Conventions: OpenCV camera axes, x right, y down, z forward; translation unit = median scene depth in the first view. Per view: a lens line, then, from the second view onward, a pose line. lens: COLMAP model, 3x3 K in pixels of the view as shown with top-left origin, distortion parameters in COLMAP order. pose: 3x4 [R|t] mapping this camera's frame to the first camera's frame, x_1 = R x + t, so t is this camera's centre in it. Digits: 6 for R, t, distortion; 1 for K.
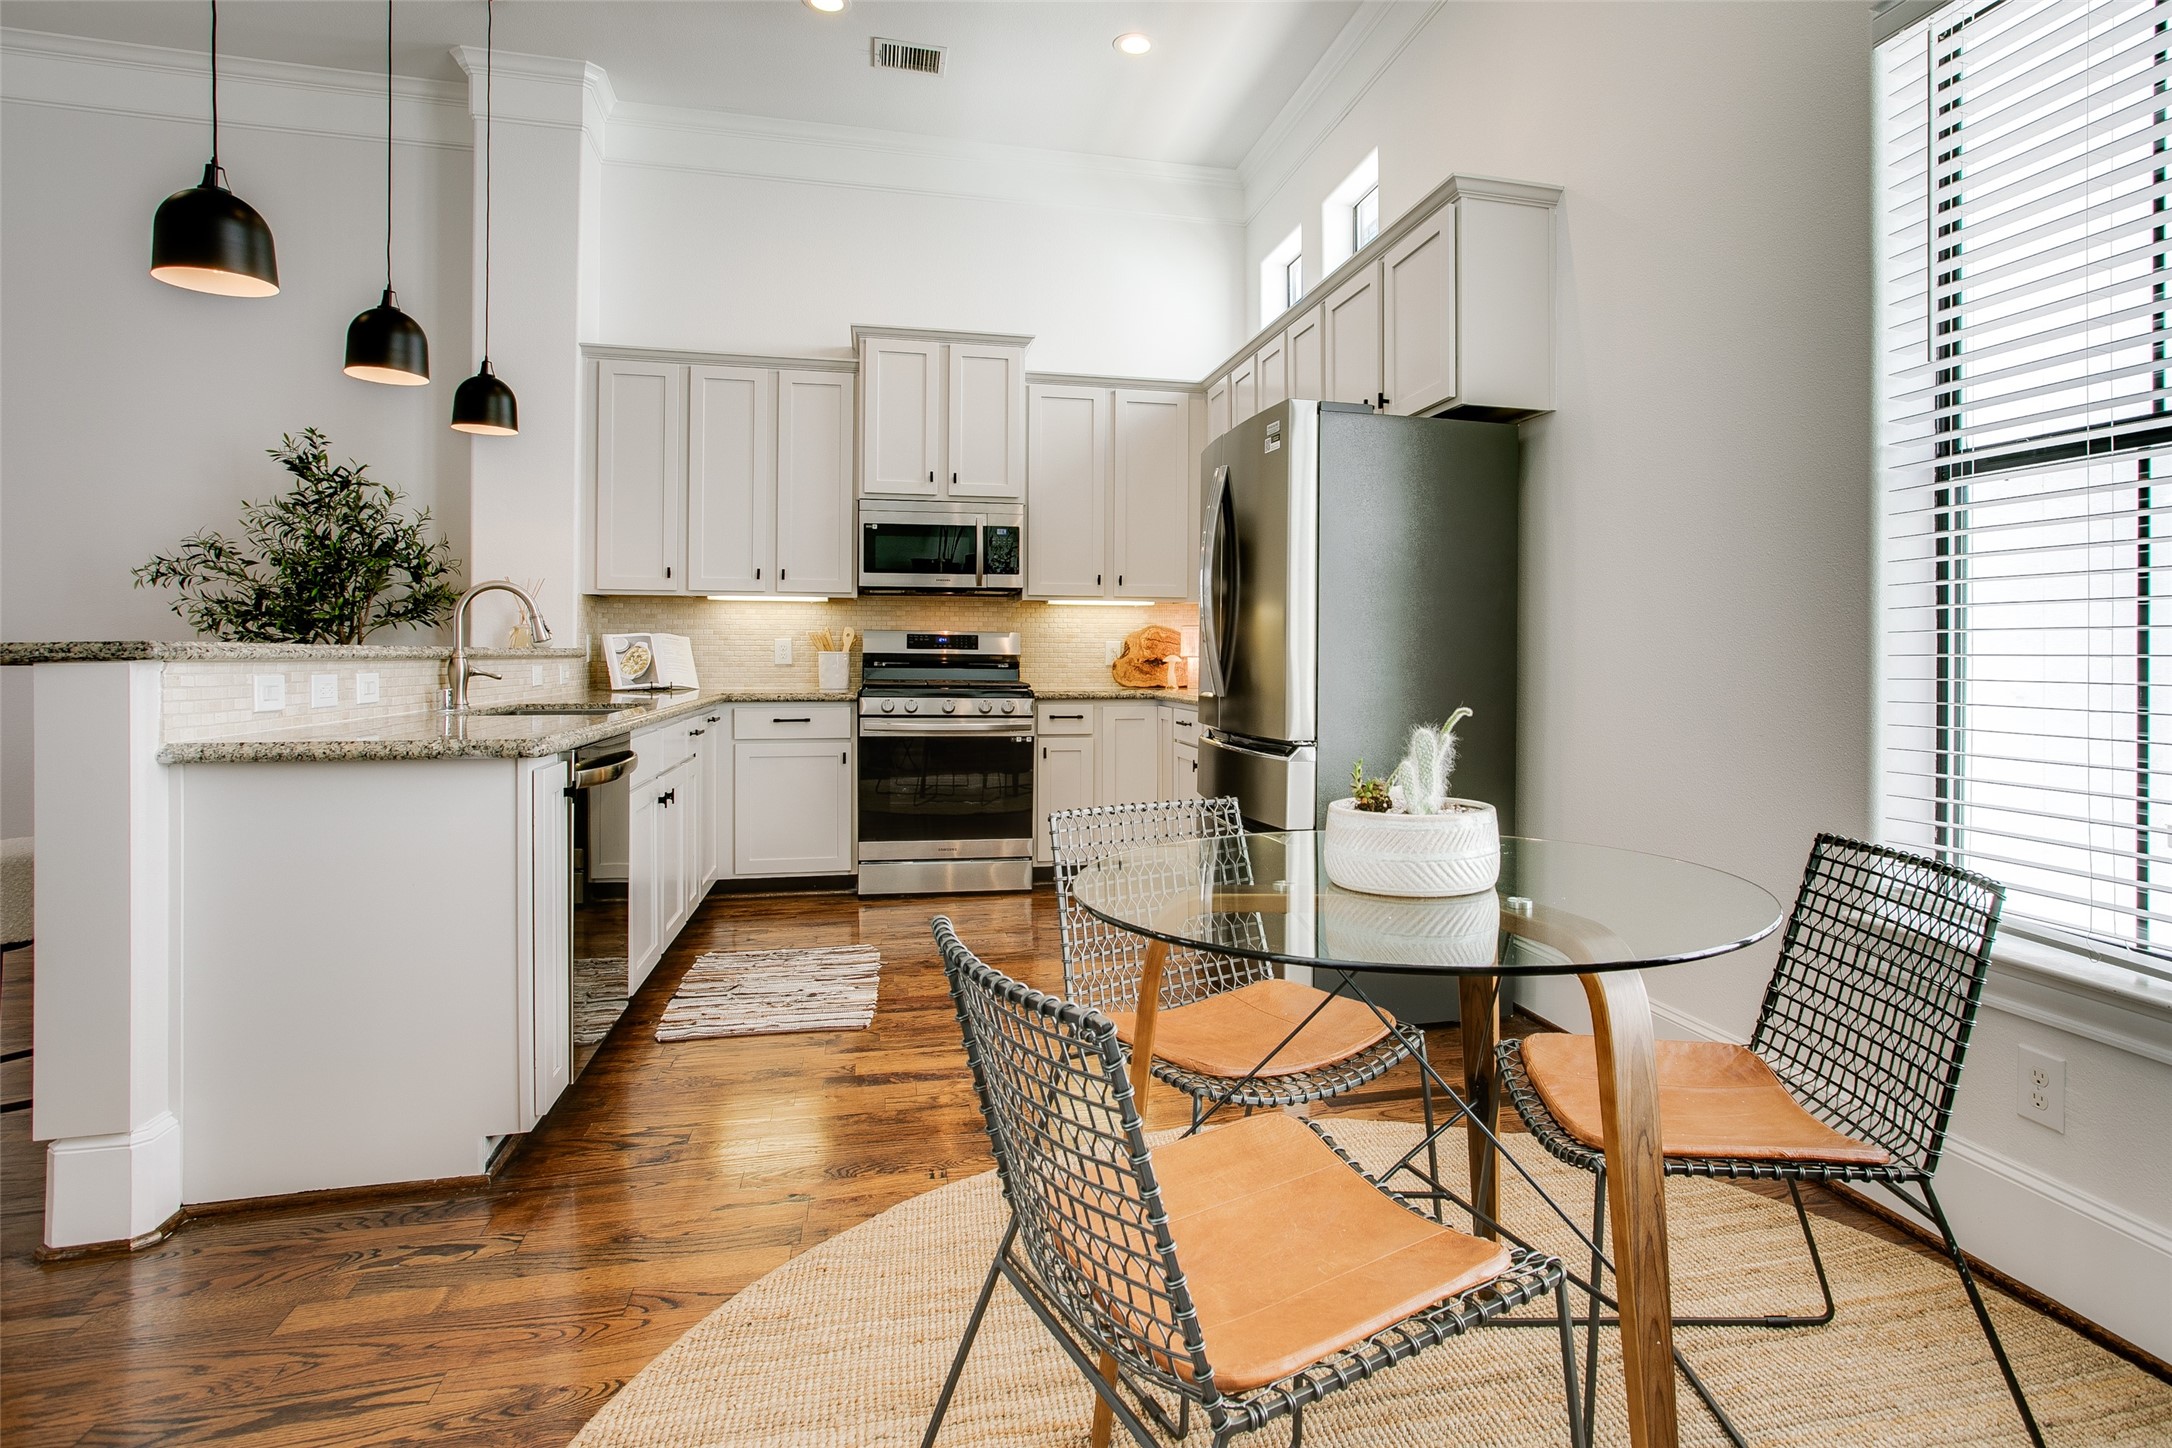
lens RADIAL K [[1125.6, 0, 1168.2], [0, 1125.6, 652.8], [0, 0, 1]] dist [-0.043430, 0.021286]
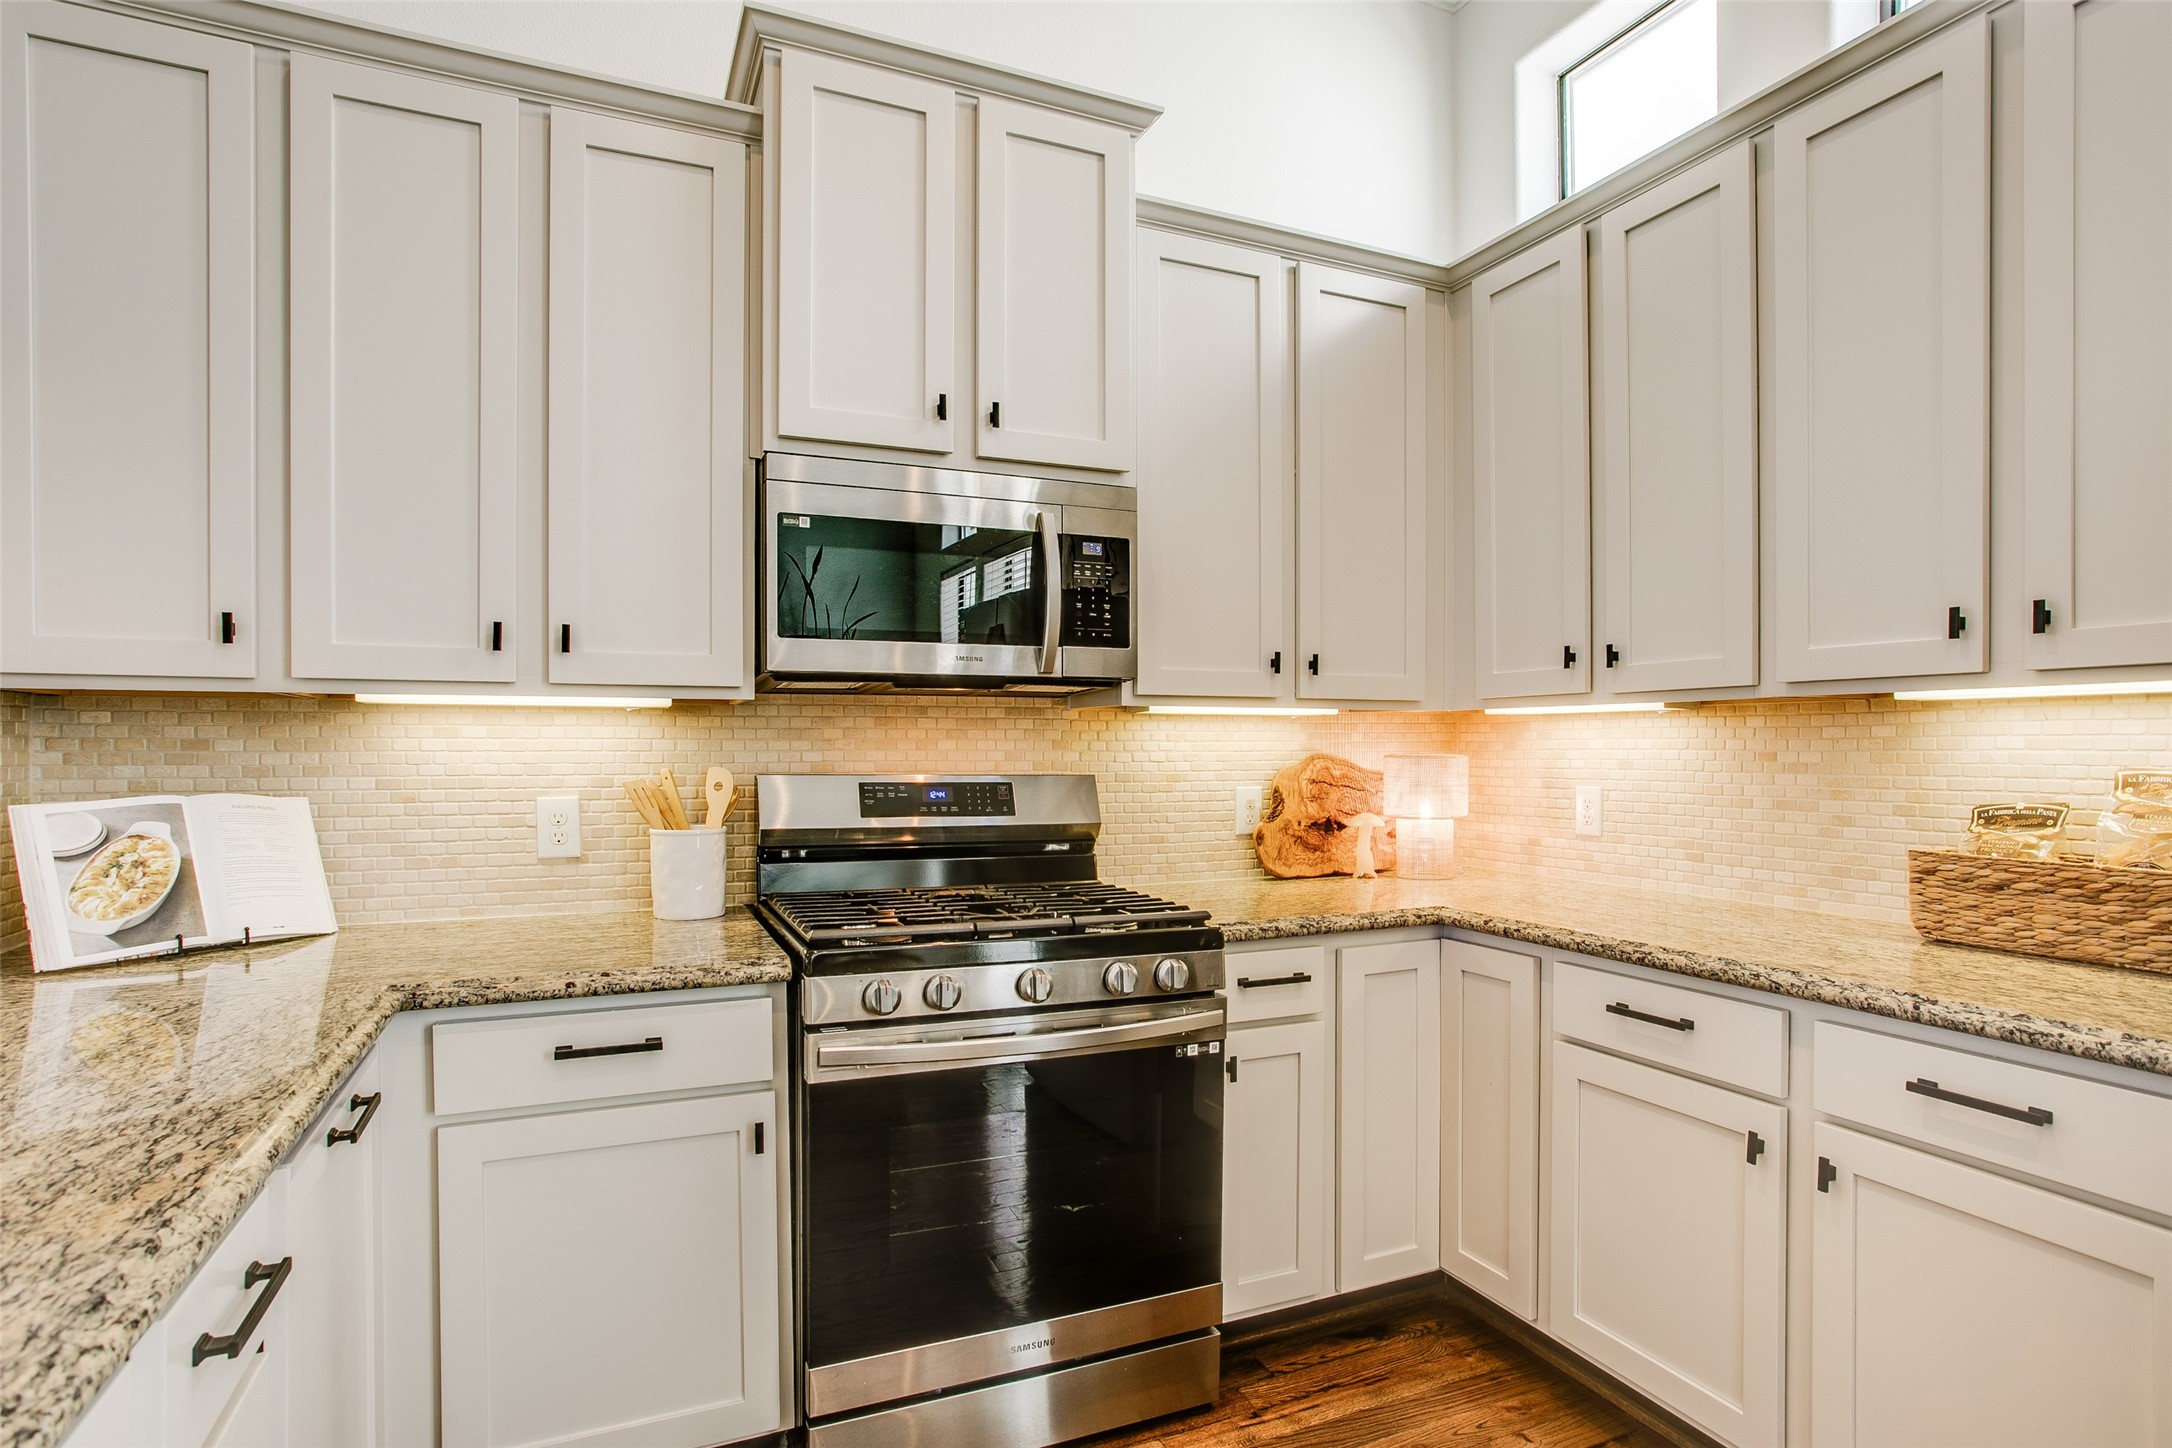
lens RADIAL K [[1125.6, 0, 1100.3], [0, 1125.6, 761.2], [0, 0, 1]] dist [-0.043430, 0.021286]
pose [[0.985495, -0.005974, 0.169602, -0.235812], [0.004007, 0.999921, 0.011935, -0.032927], [-0.169660, -0.011082, 0.985440, 0.612332]]
